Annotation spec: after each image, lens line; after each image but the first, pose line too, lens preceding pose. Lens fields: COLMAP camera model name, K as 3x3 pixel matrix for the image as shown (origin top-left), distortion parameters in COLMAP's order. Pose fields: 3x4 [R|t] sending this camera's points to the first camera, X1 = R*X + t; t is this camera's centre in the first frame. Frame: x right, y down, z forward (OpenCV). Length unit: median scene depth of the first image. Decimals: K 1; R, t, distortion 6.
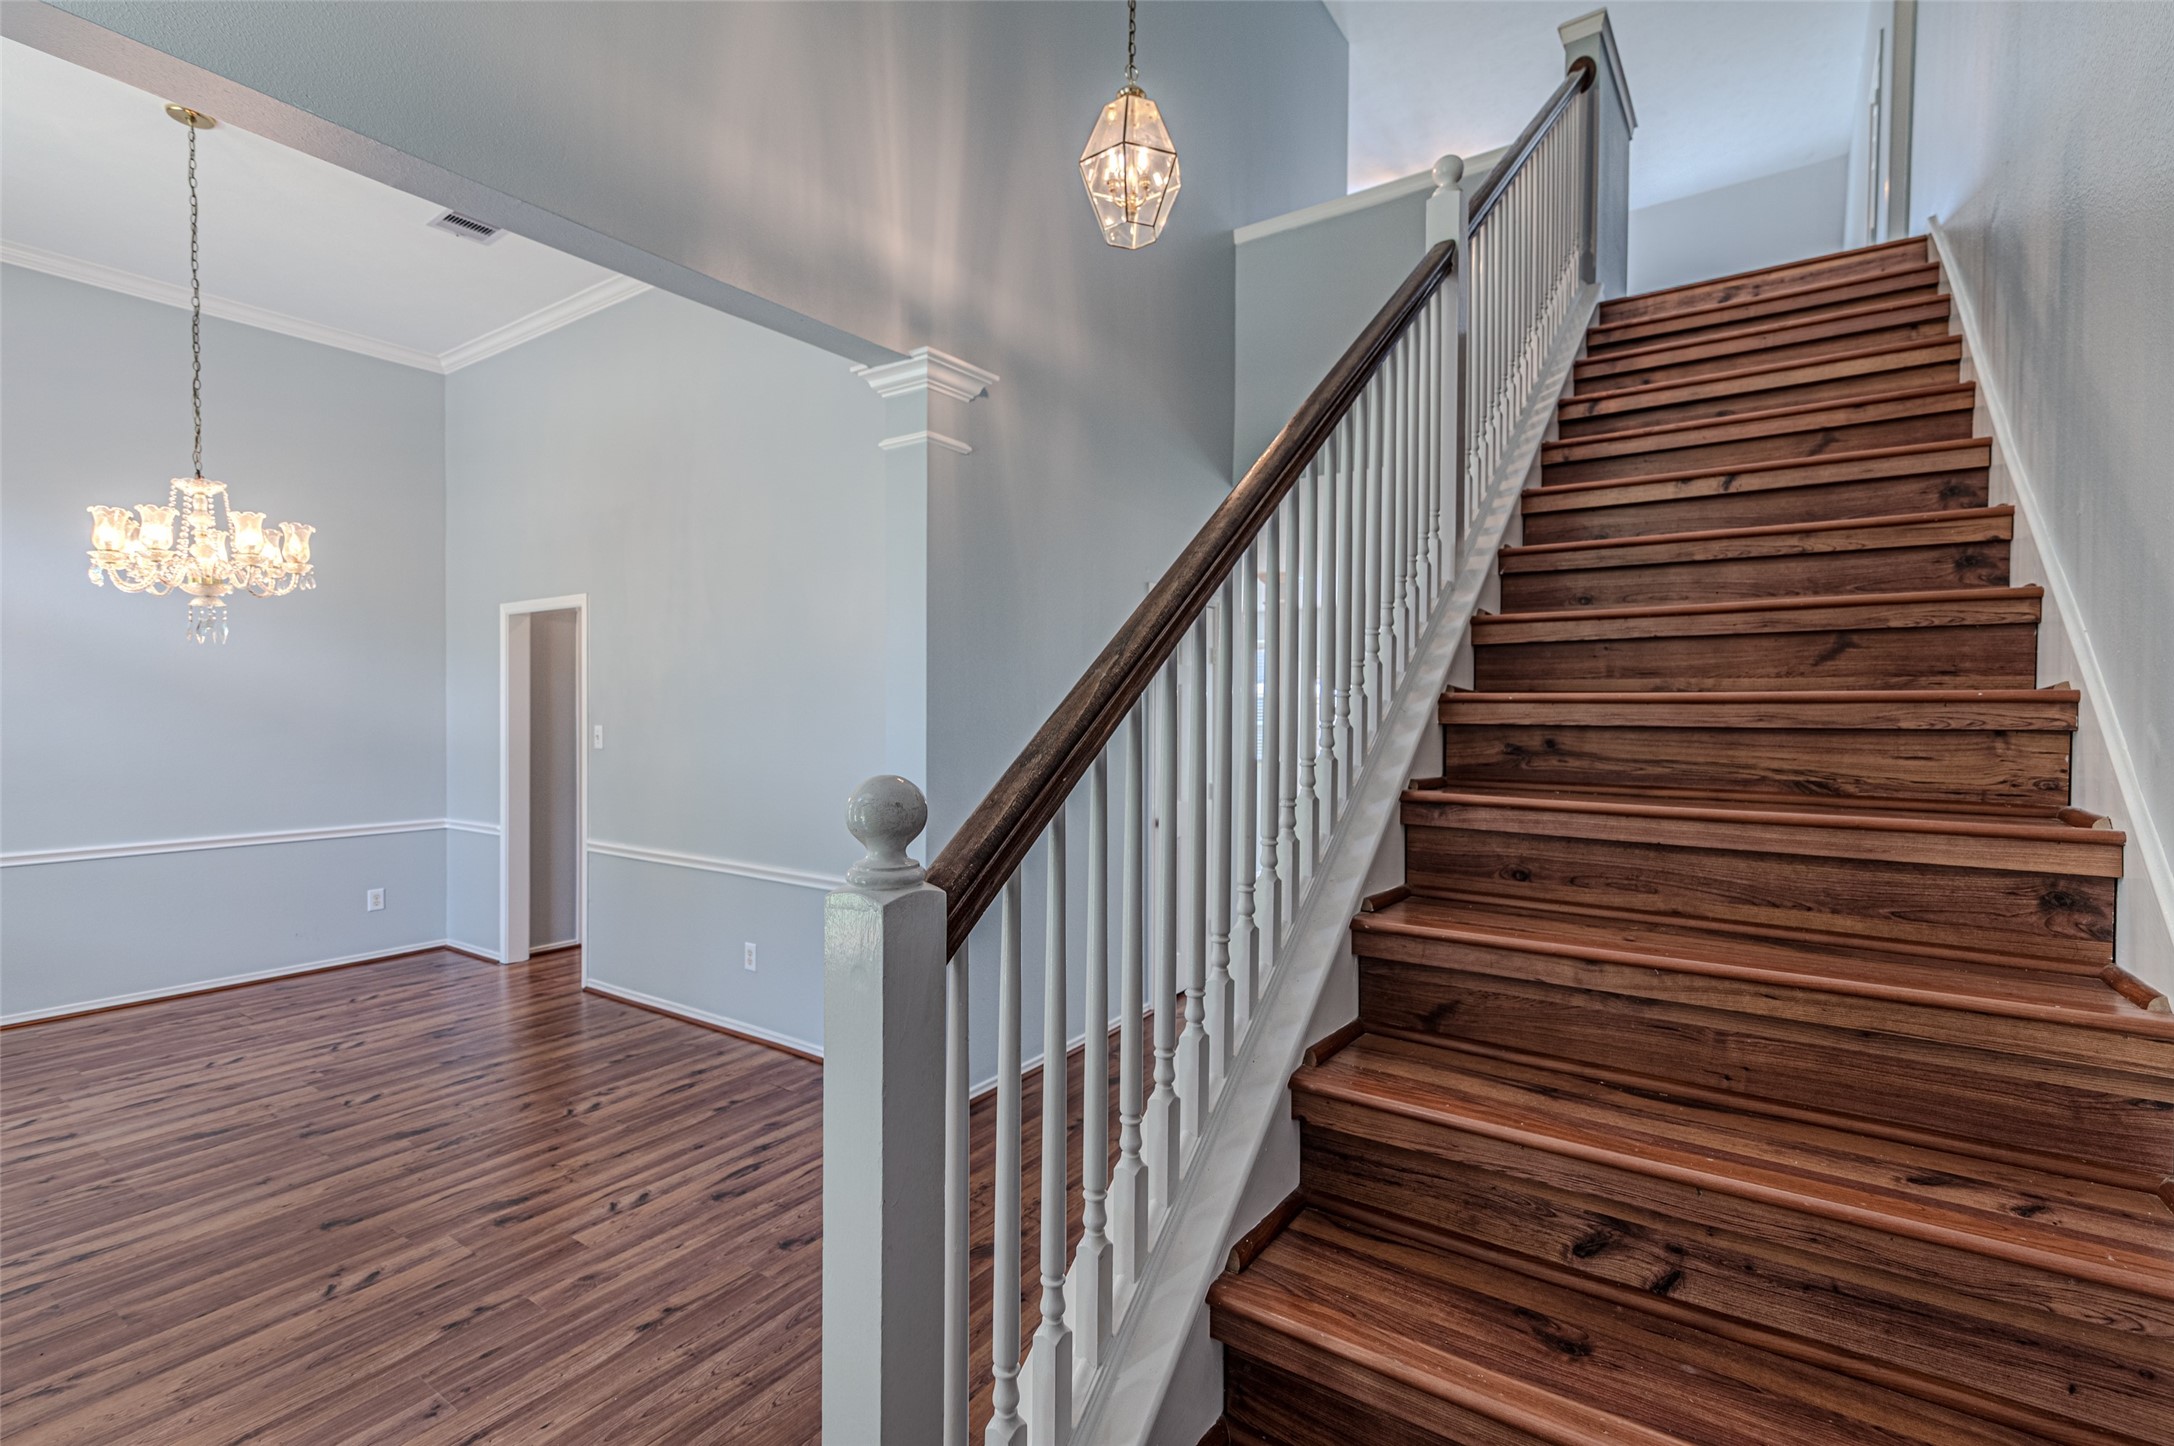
lens RADIAL K [[987.7, 0, 1144.6], [0, 987.7, 715.3], [0, 0, 1]] dist [0.002064, 0.000305]
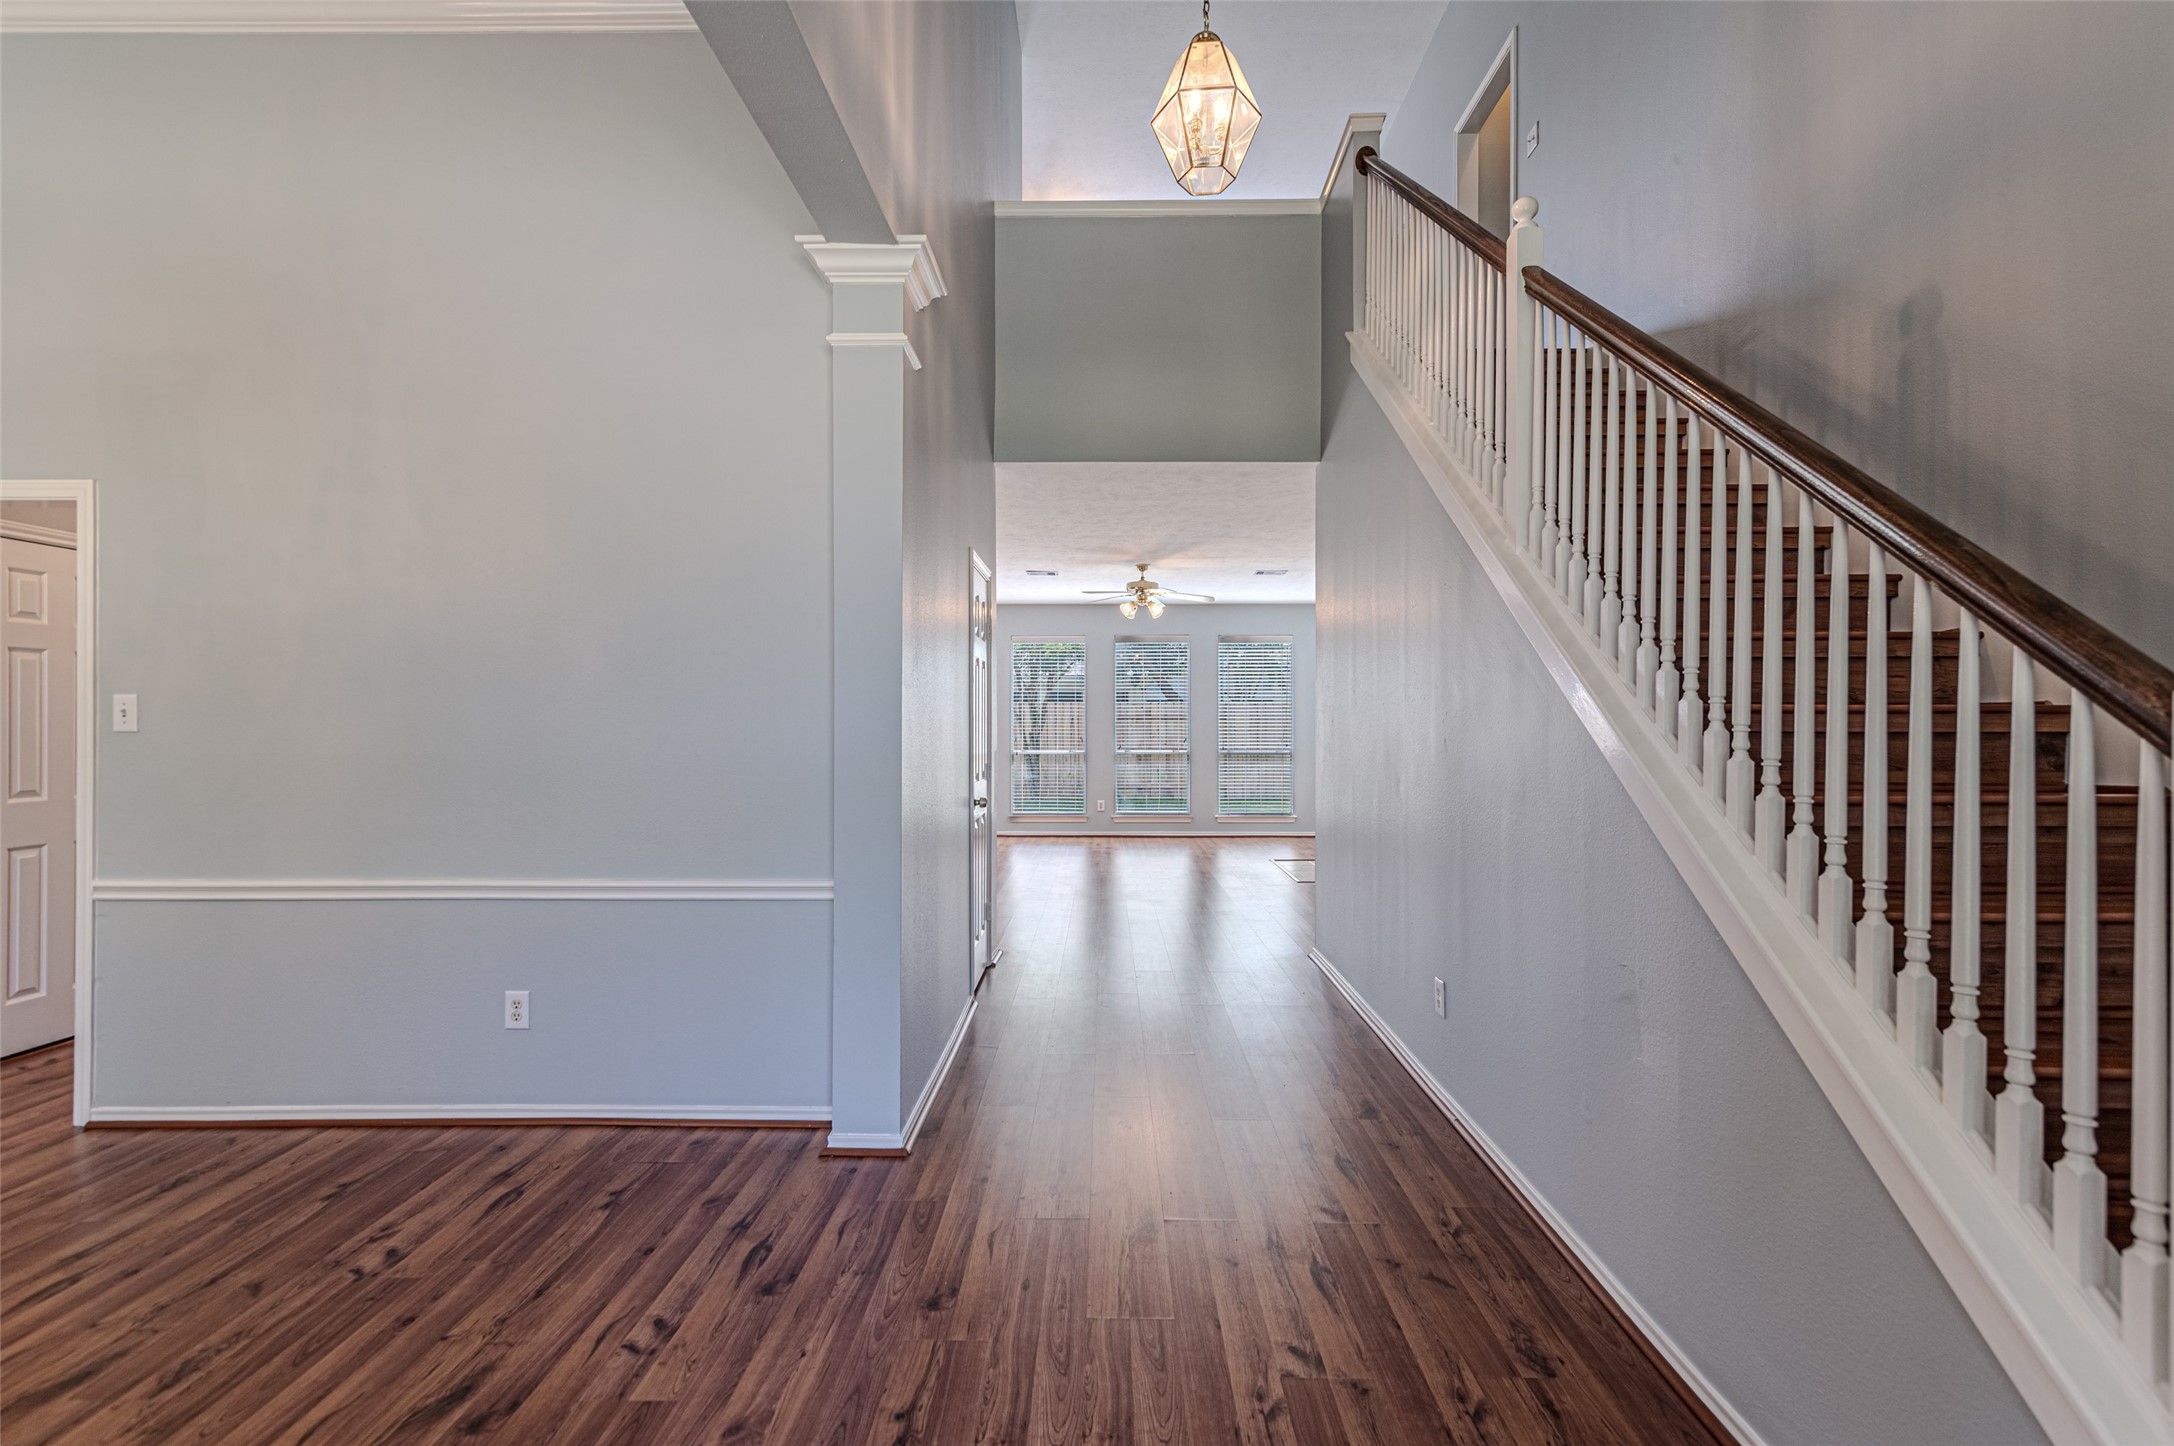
lens RADIAL K [[987.7, 0, 1098.4], [0, 987.7, 723.4], [0, 0, 1]] dist [0.002064, 0.000305]
pose [[0.832480, -0.002451, 0.554050, -0.529479], [0.011993, 0.999836, -0.013597, 0.060018], [-0.553925, 0.017964, 0.832373, 0.193547]]
